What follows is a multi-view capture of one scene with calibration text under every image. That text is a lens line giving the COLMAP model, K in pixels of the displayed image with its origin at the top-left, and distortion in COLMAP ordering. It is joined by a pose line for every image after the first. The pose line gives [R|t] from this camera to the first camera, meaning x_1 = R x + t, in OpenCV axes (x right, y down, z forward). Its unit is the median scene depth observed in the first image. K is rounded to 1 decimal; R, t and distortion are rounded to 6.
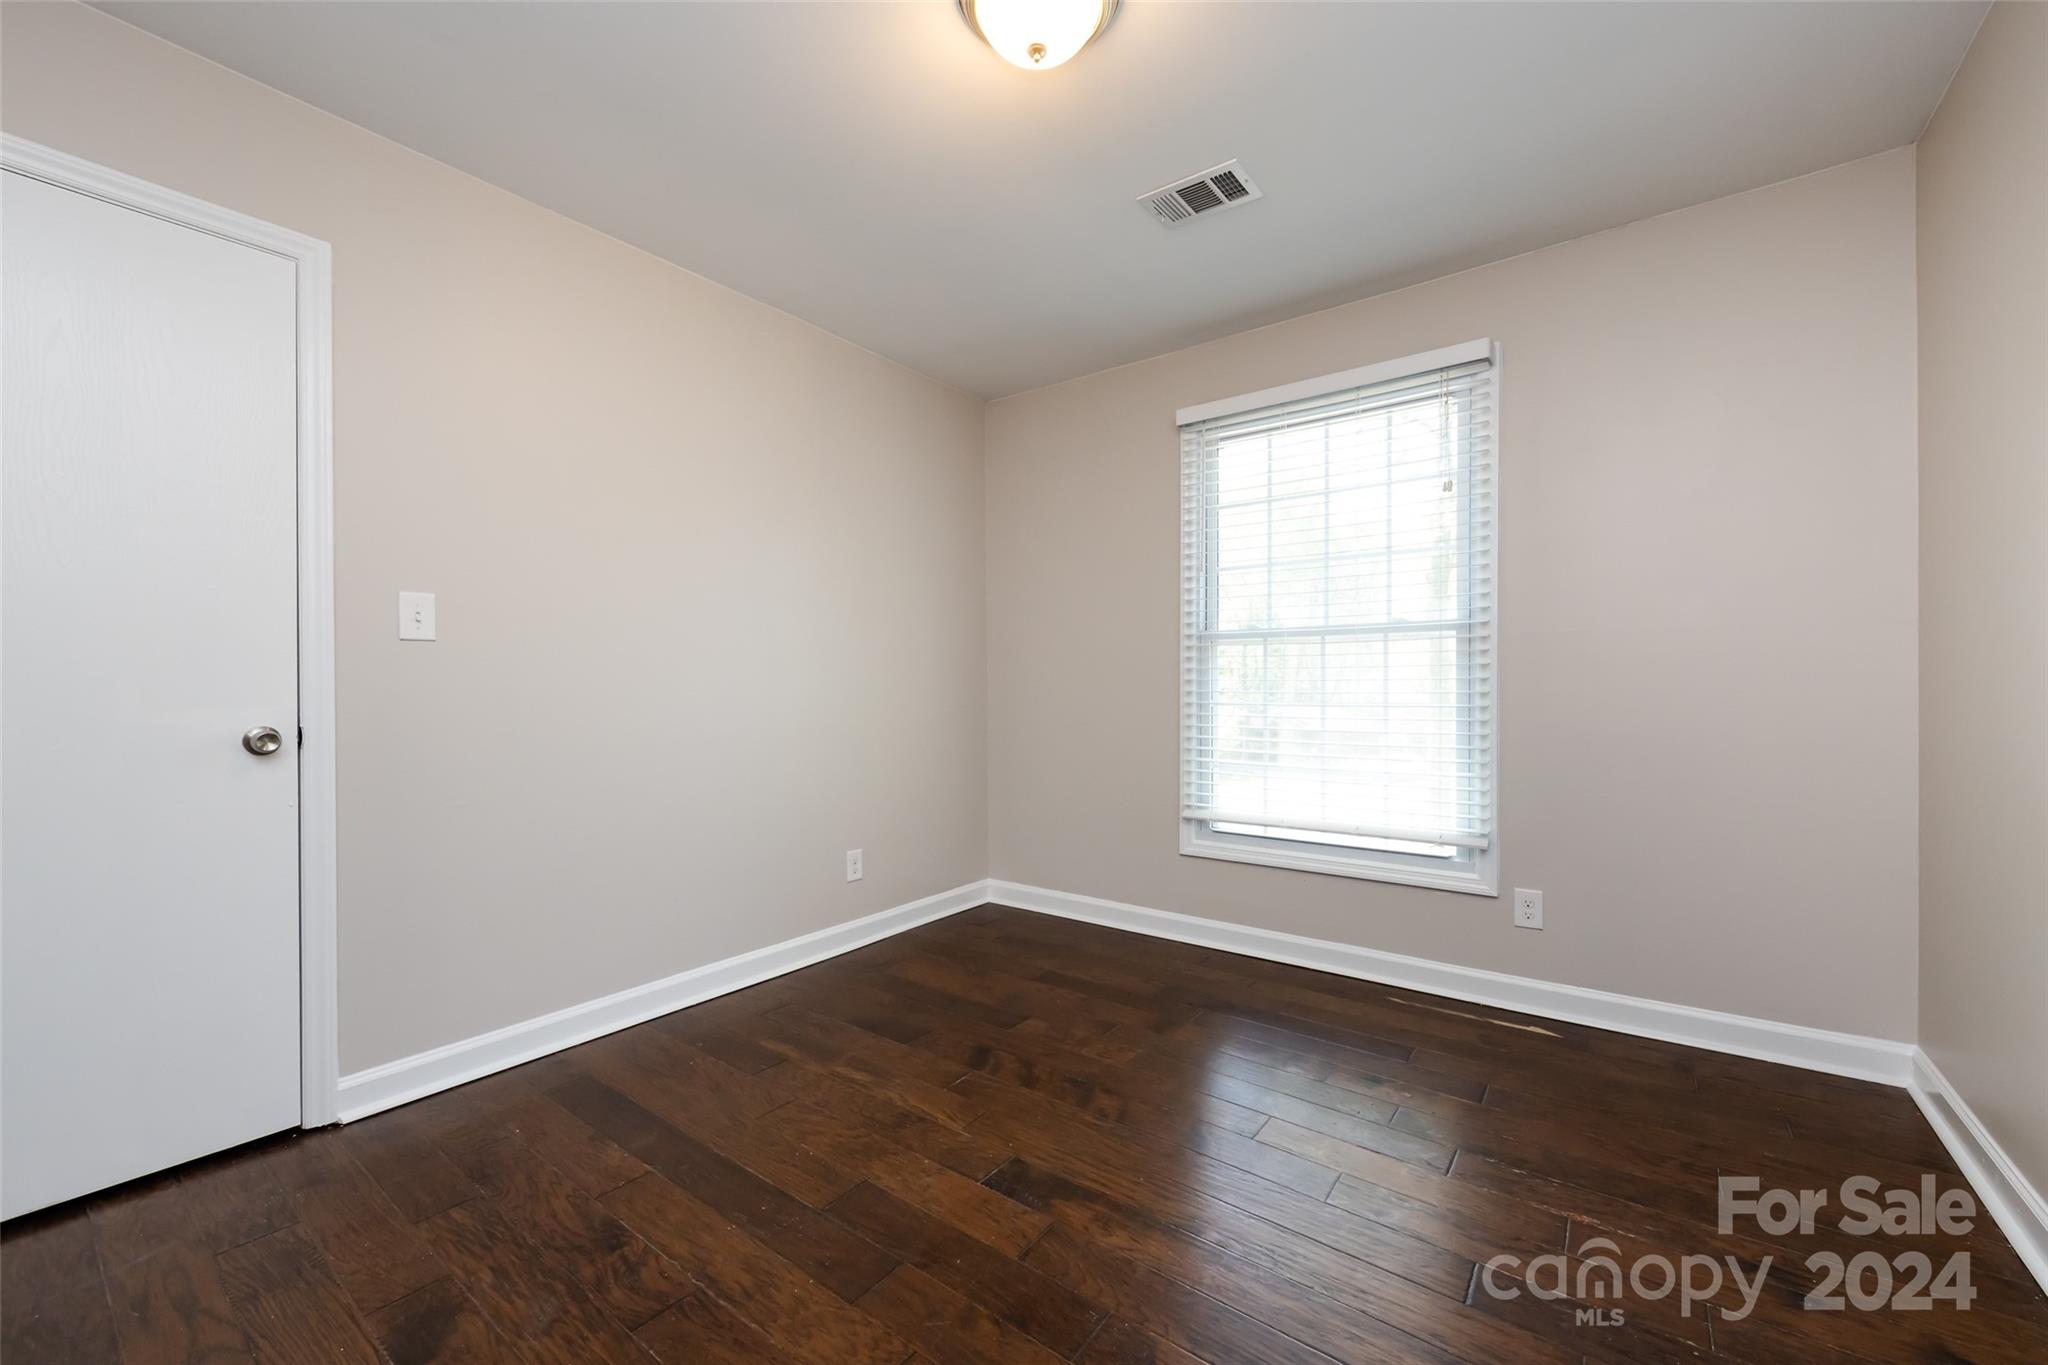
lens RADIAL K [[801.5, 0, 1002.7], [0, 801.5, 701.4], [0, 0, 1]] dist [-0.005969, -0.000200]
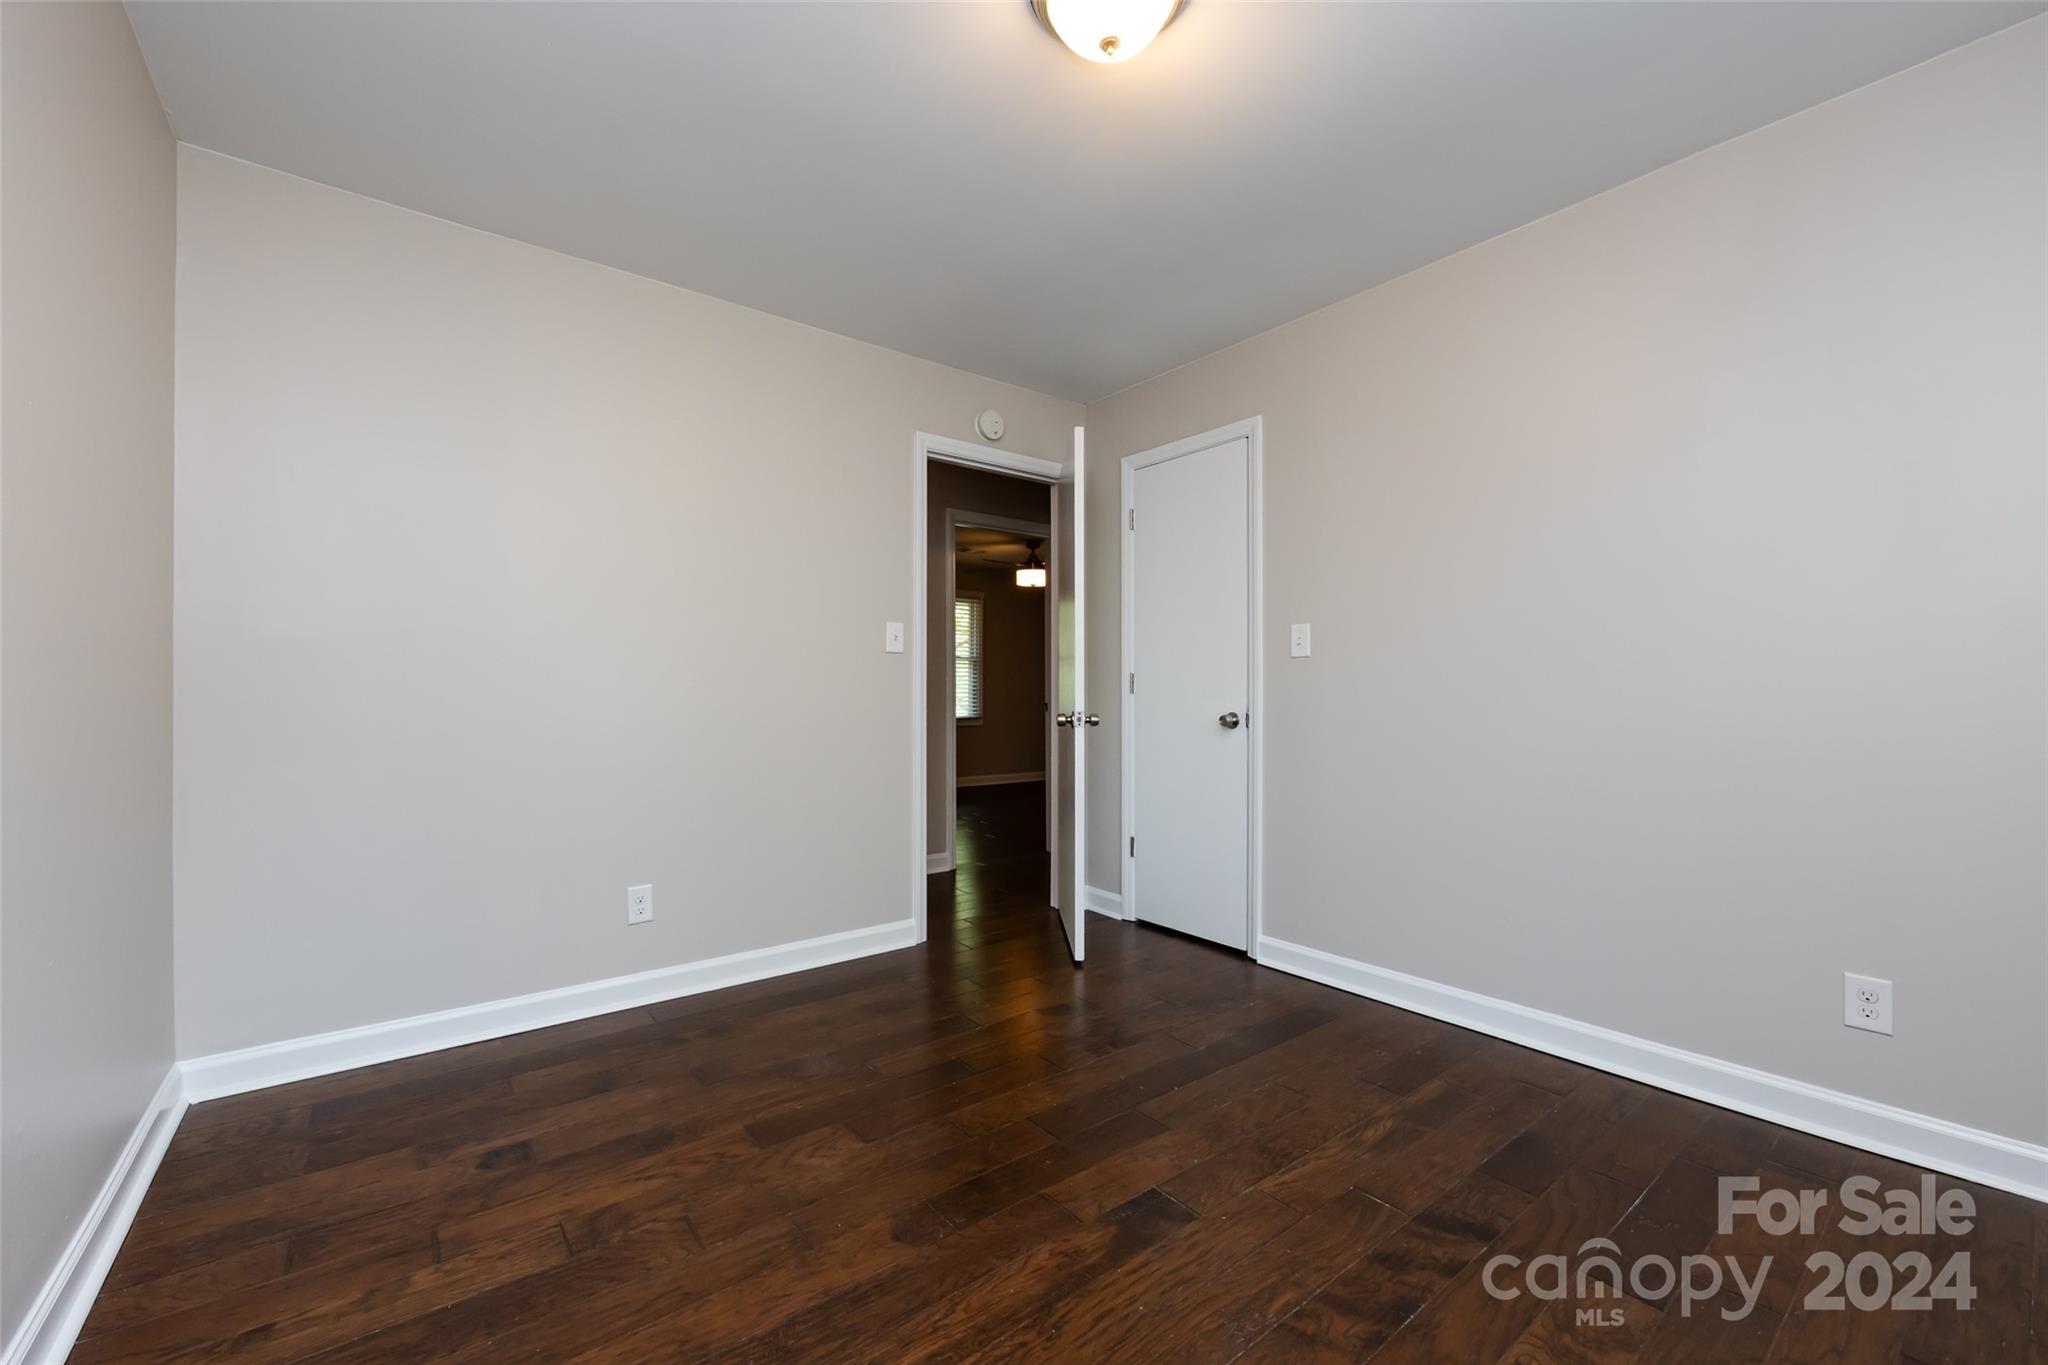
lens RADIAL K [[801.5, 0, 1034.7], [0, 801.5, 681.2], [0, 0, 1]] dist [-0.005969, -0.000200]
pose [[-0.222224, -0.001720, -0.974994, 0.807559], [-0.012748, 0.999918, 0.001142, -0.030165], [0.974912, 0.012683, -0.222227, 0.871211]]
